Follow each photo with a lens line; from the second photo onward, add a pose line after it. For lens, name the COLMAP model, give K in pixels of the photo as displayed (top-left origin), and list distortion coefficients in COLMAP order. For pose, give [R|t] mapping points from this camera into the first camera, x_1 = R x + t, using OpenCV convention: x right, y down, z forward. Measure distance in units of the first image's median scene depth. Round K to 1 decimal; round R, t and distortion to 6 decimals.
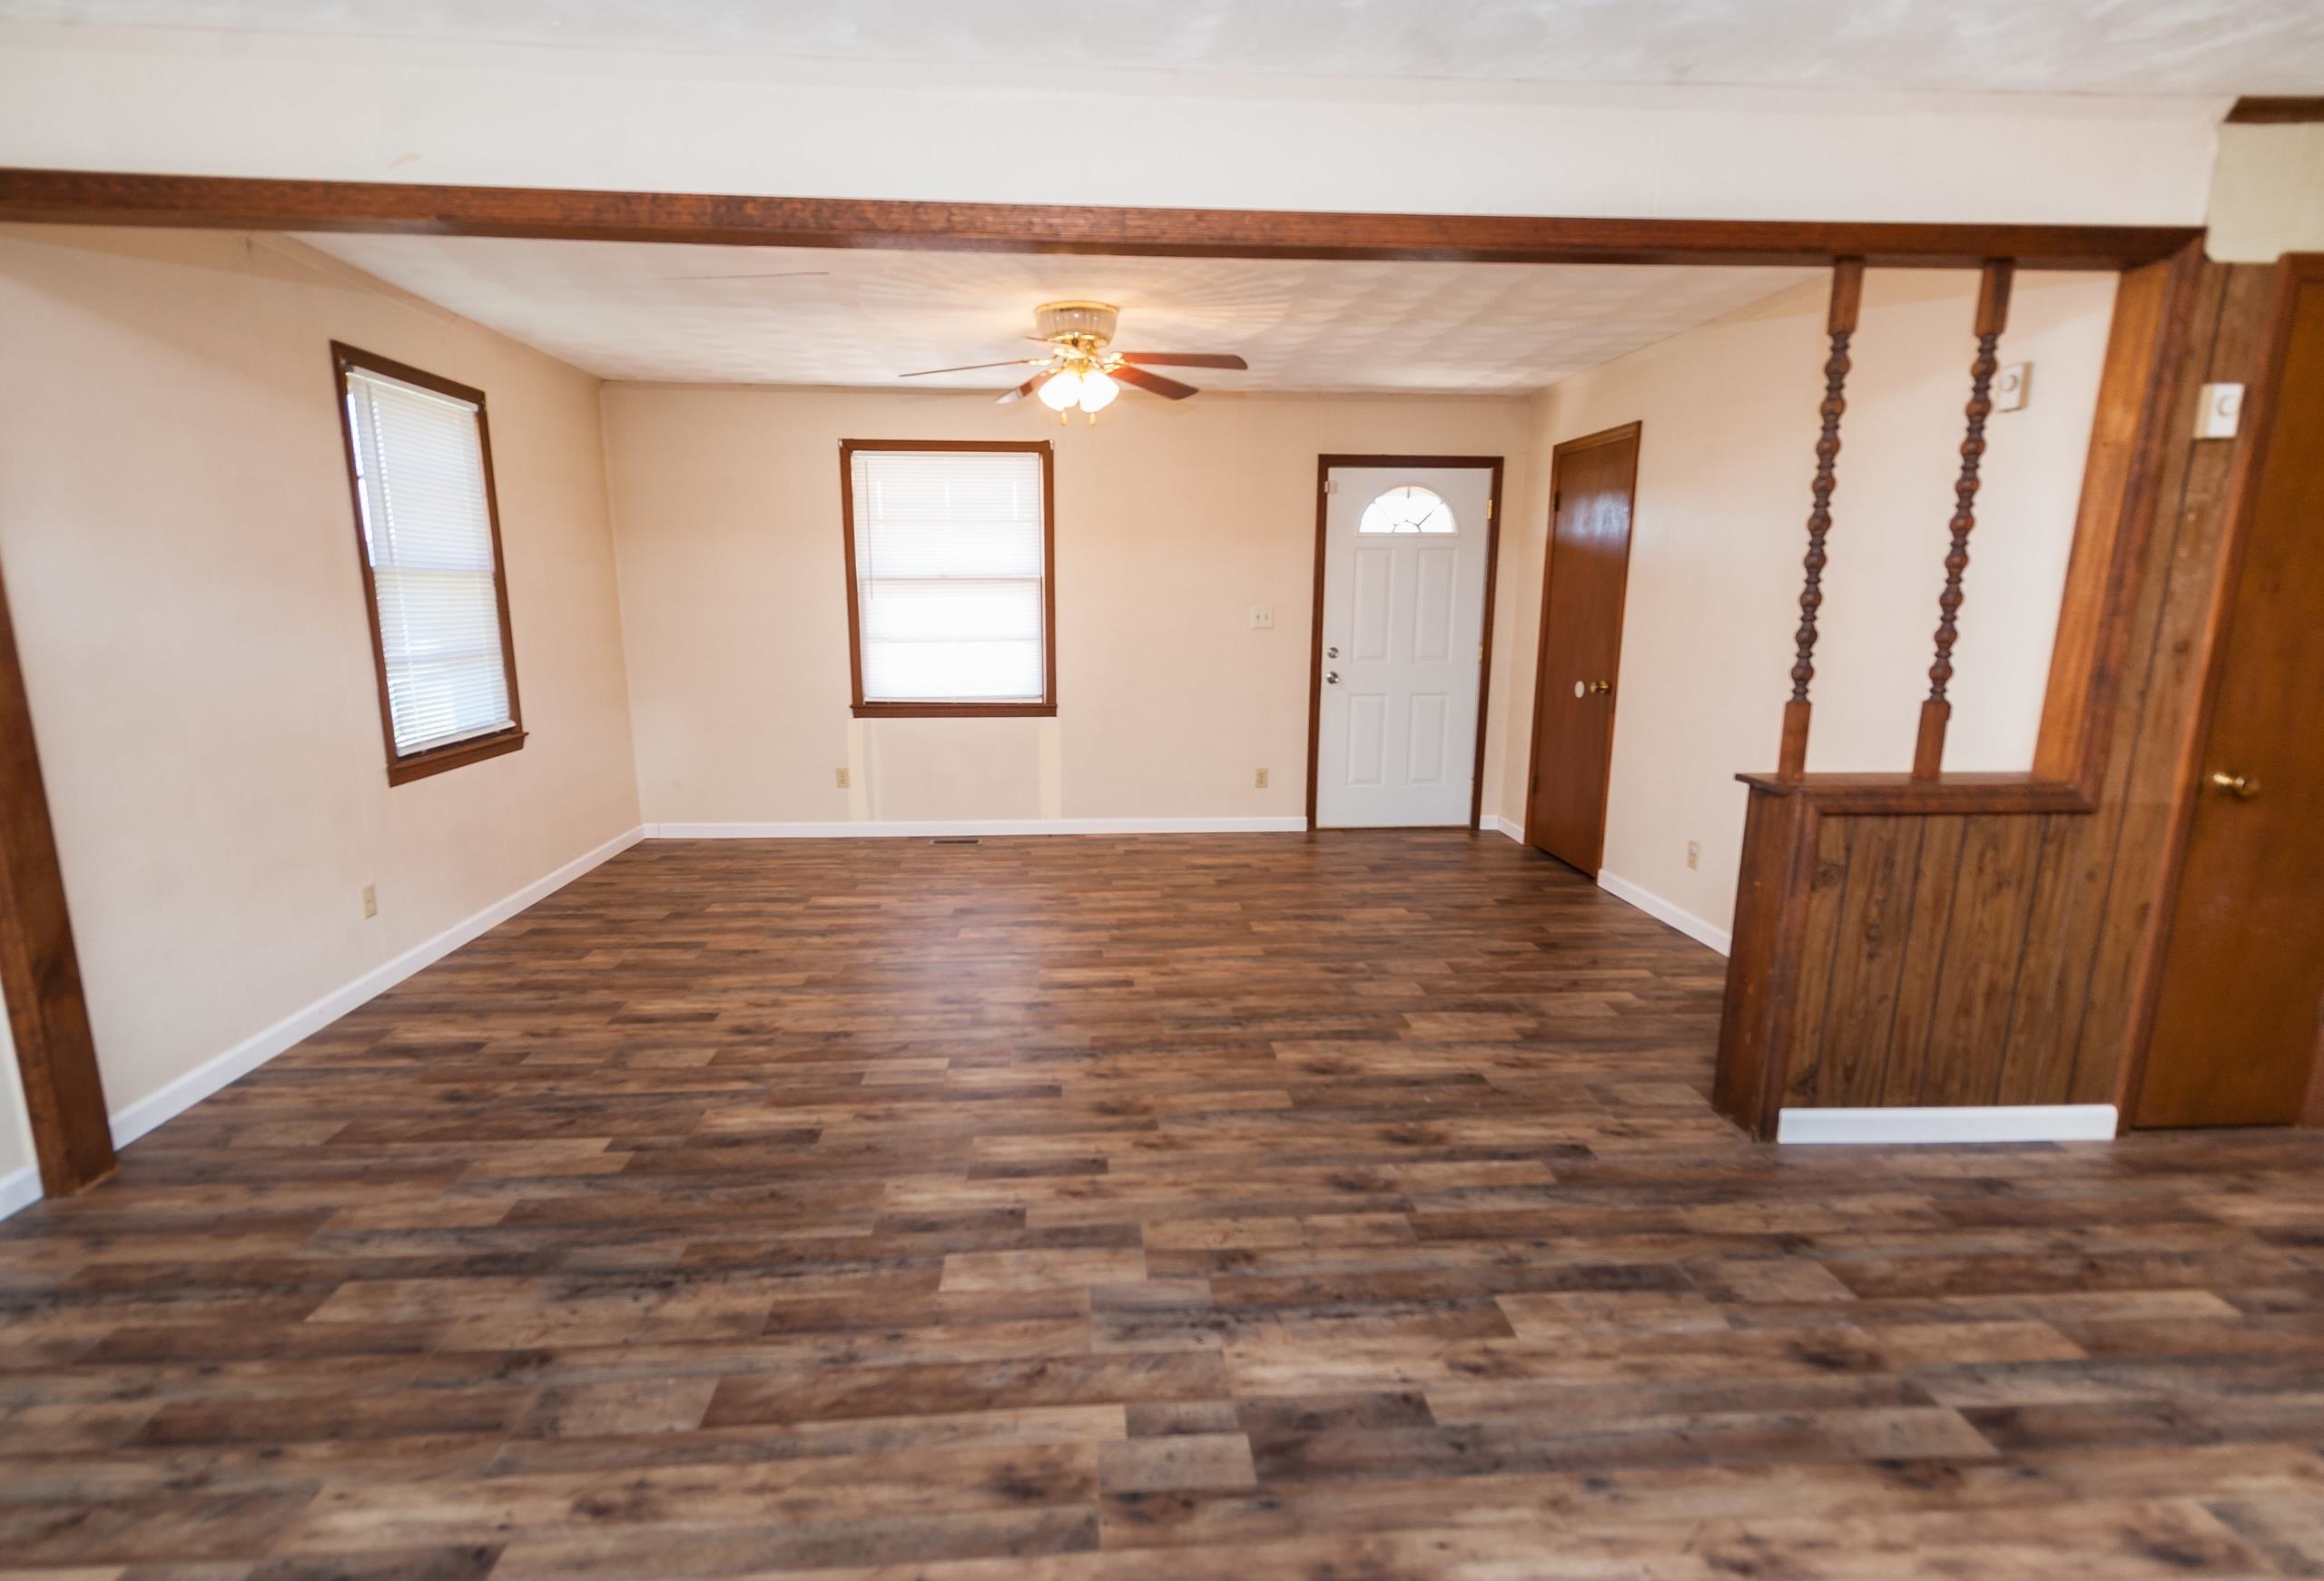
lens RADIAL K [[1065.3, 0, 1145.3], [0, 1065.3, 798.0], [0, 0, 1]] dist [0.007709, -0.002028]
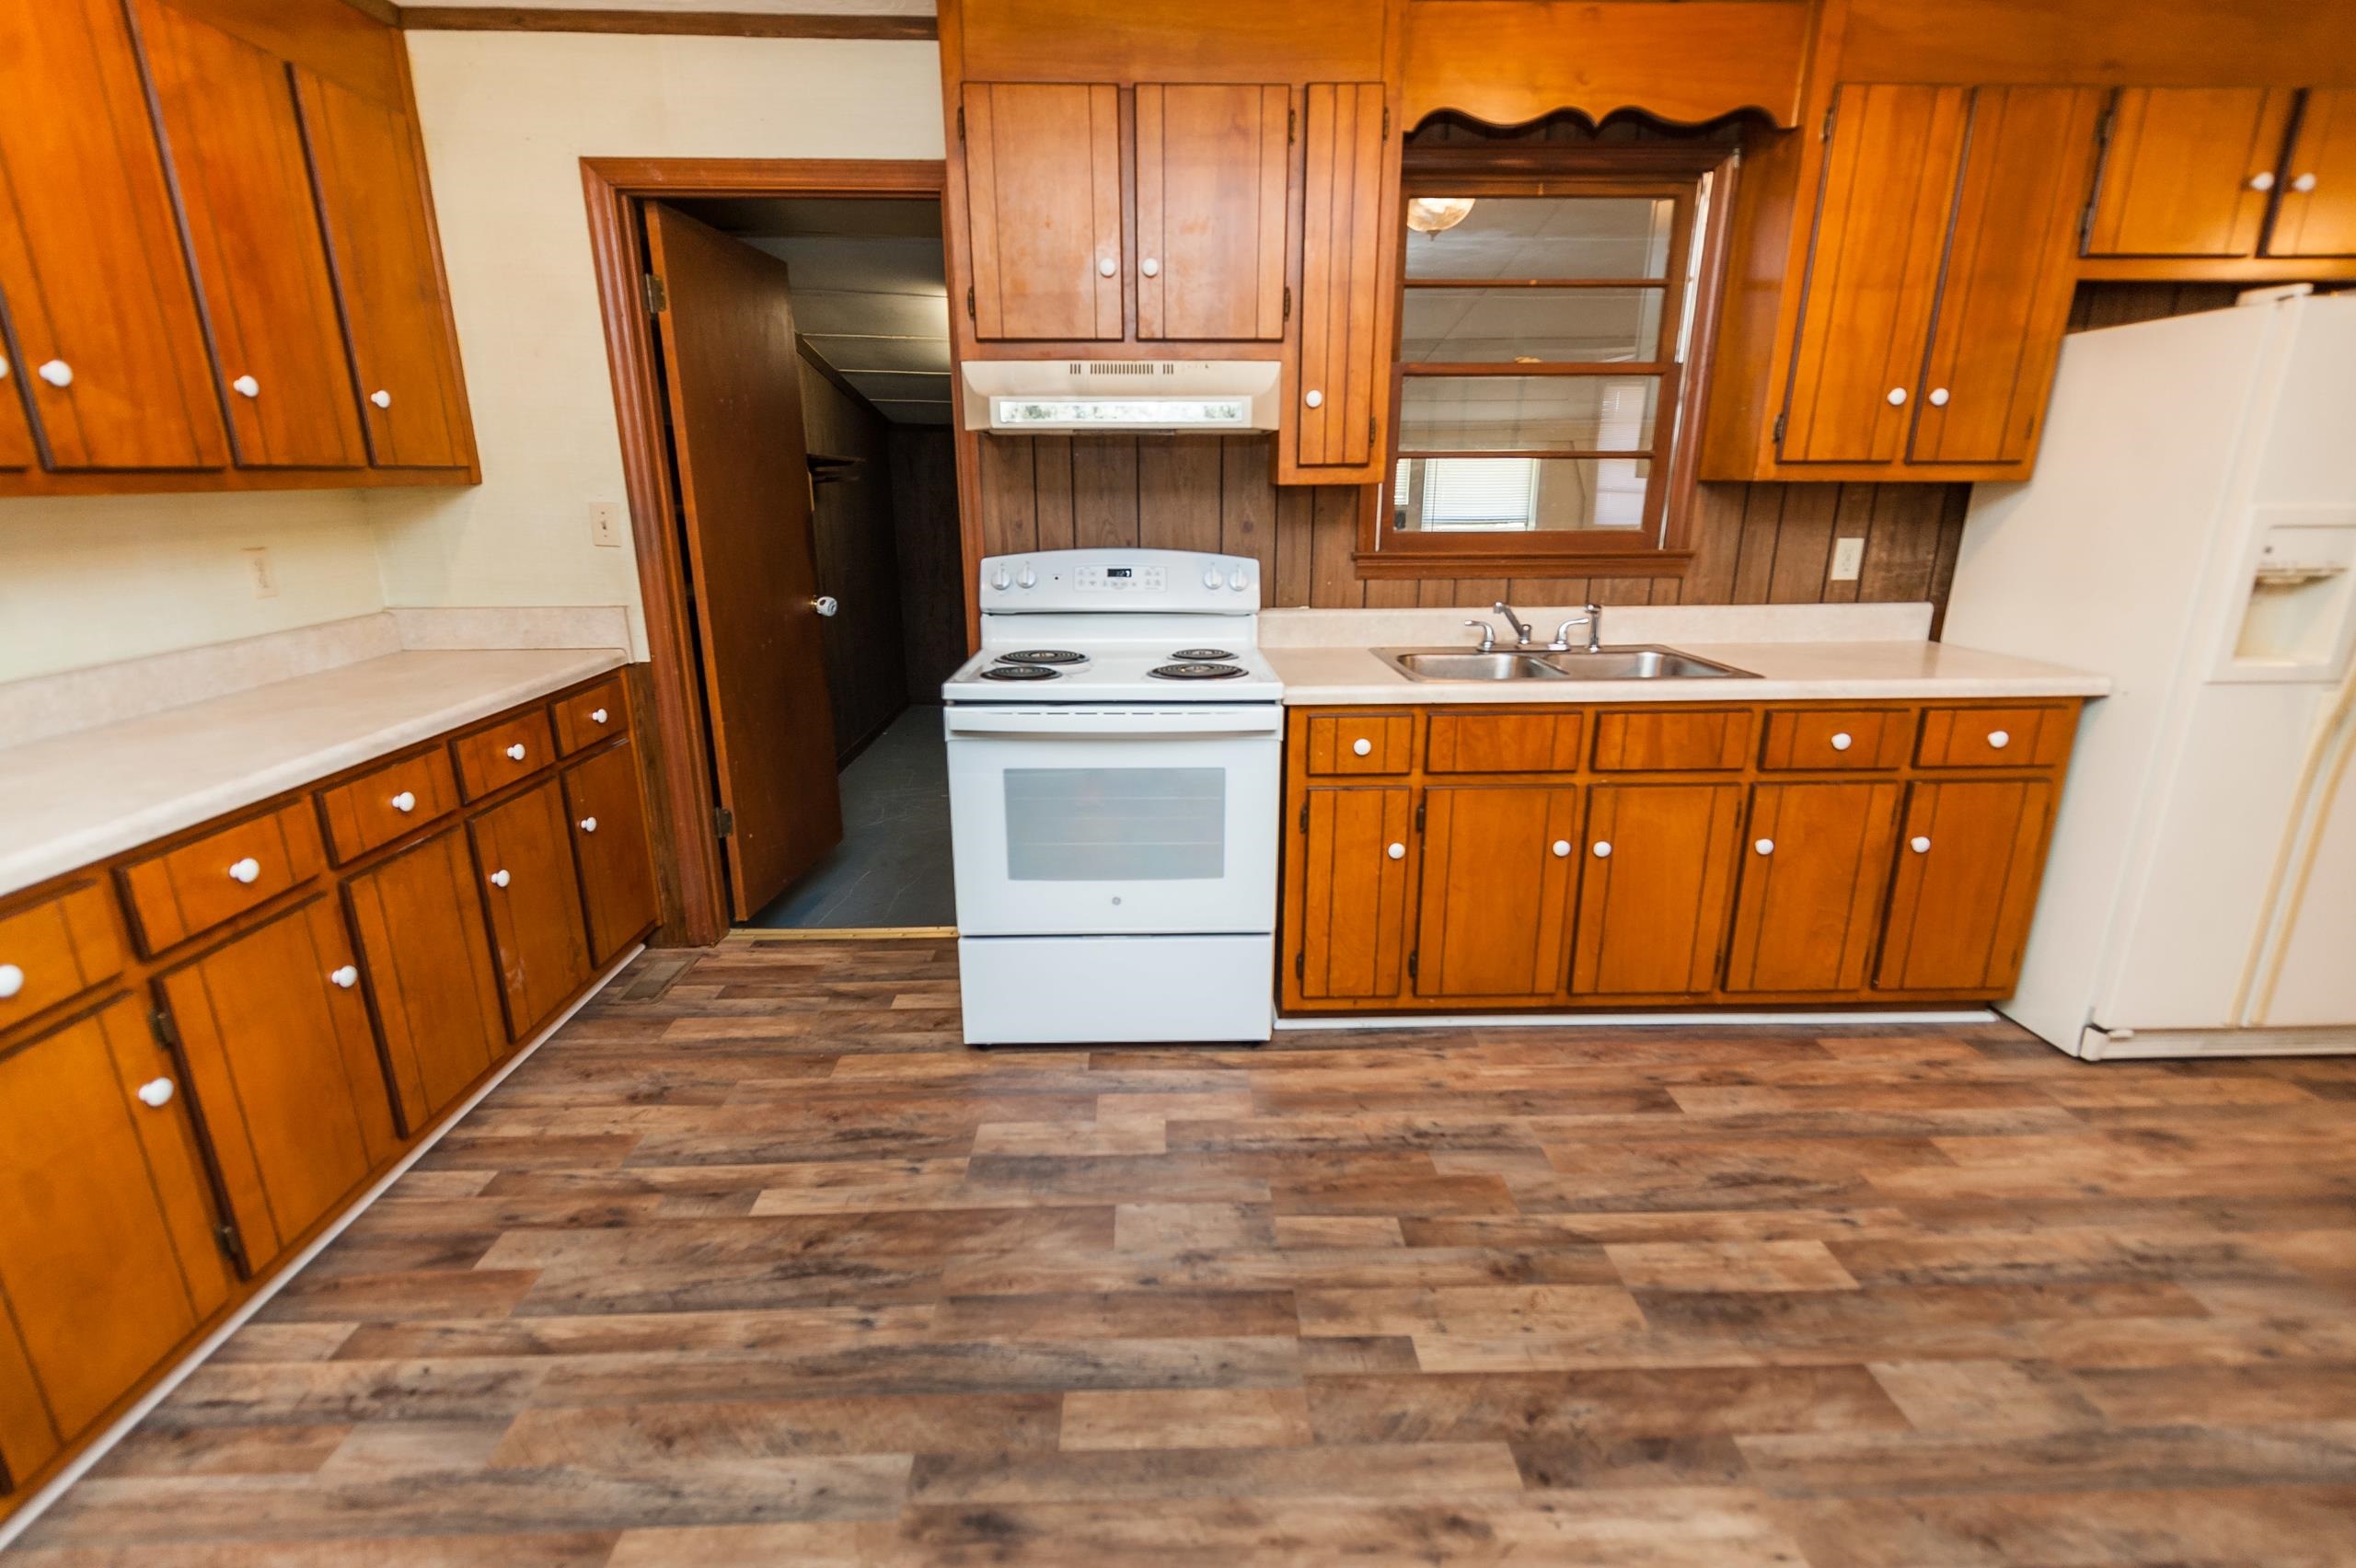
lens RADIAL K [[1056.9, 0, 1178.2], [0, 1056.9, 799.8], [0, 0, 1]] dist [0.001578, -0.000394]
pose [[-0.998726, -0.014051, 0.048466, 0.560571], [0.010334, 0.883147, 0.468983, -0.206386], [-0.049392, 0.468886, -0.881876, 1.054230]]
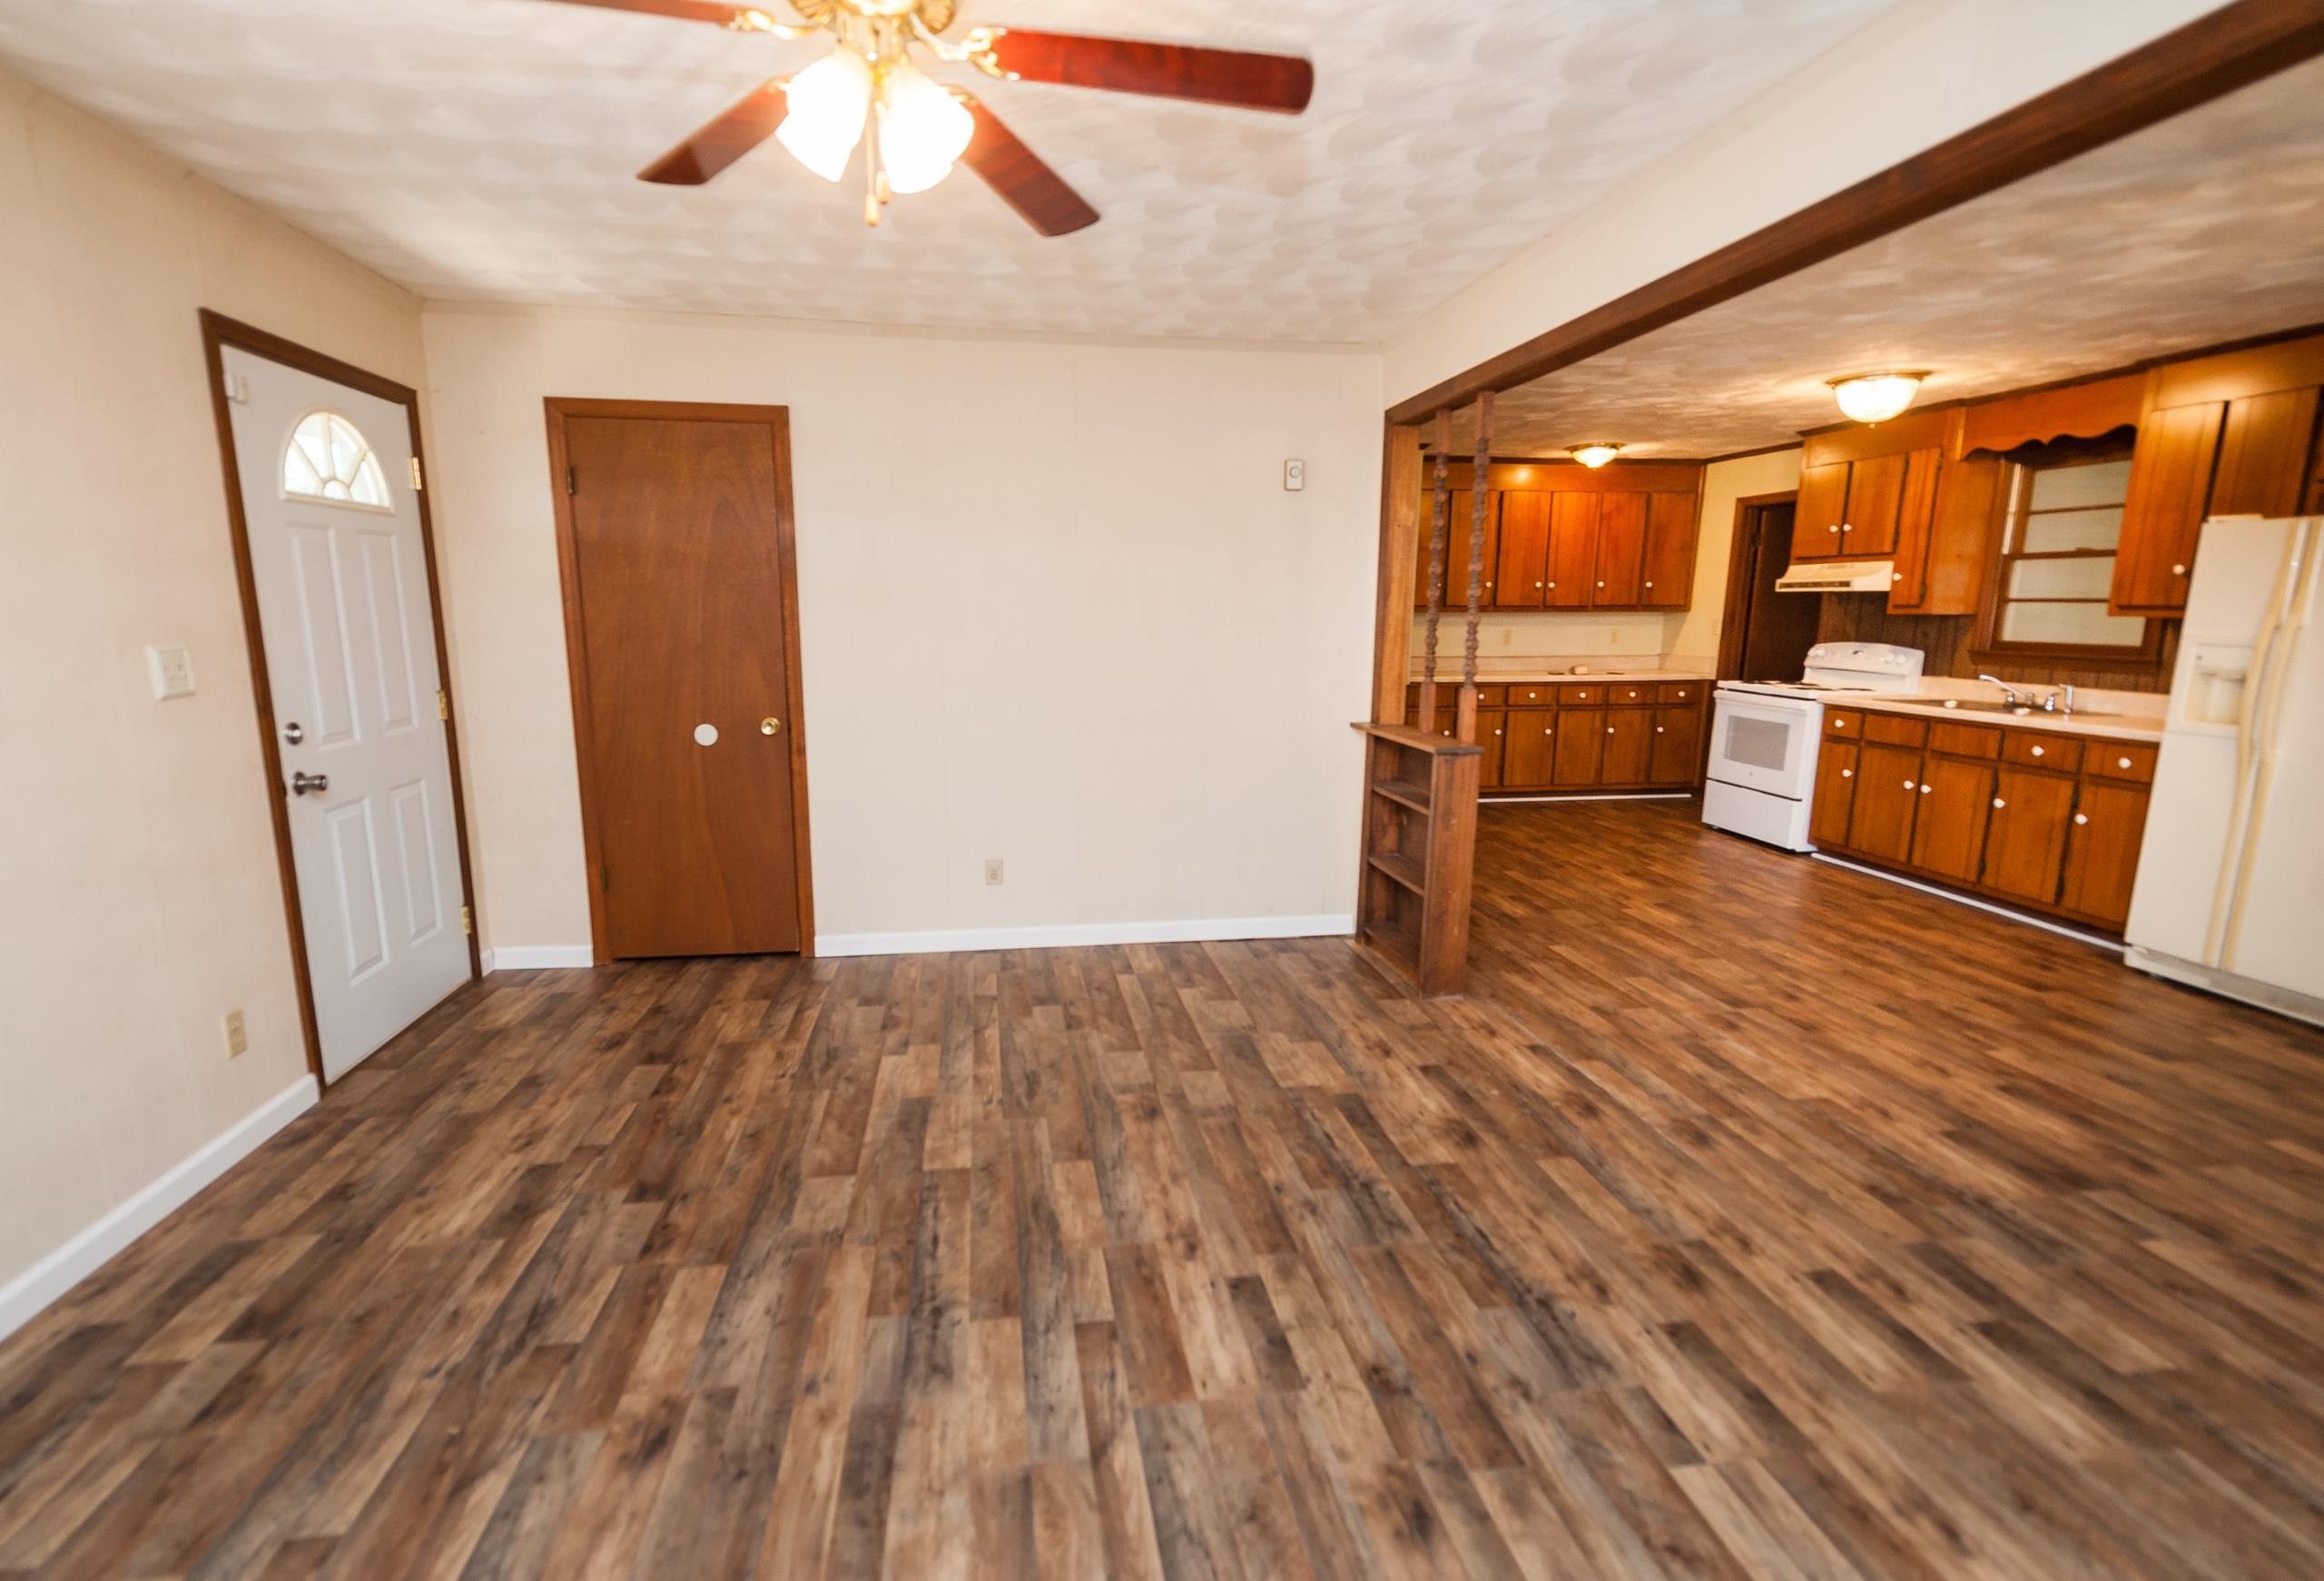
lens RADIAL K [[1065.6, 0, 1141.4], [0, 1065.6, 799.6], [0, 0, 1]] dist [0.007709, -0.002028]
pose [[-0.064778, -0.182727, 0.981027, -0.765163], [0.186863, 0.963481, 0.191798, -0.291798], [-0.980248, 0.195742, -0.028268, 1.442649]]
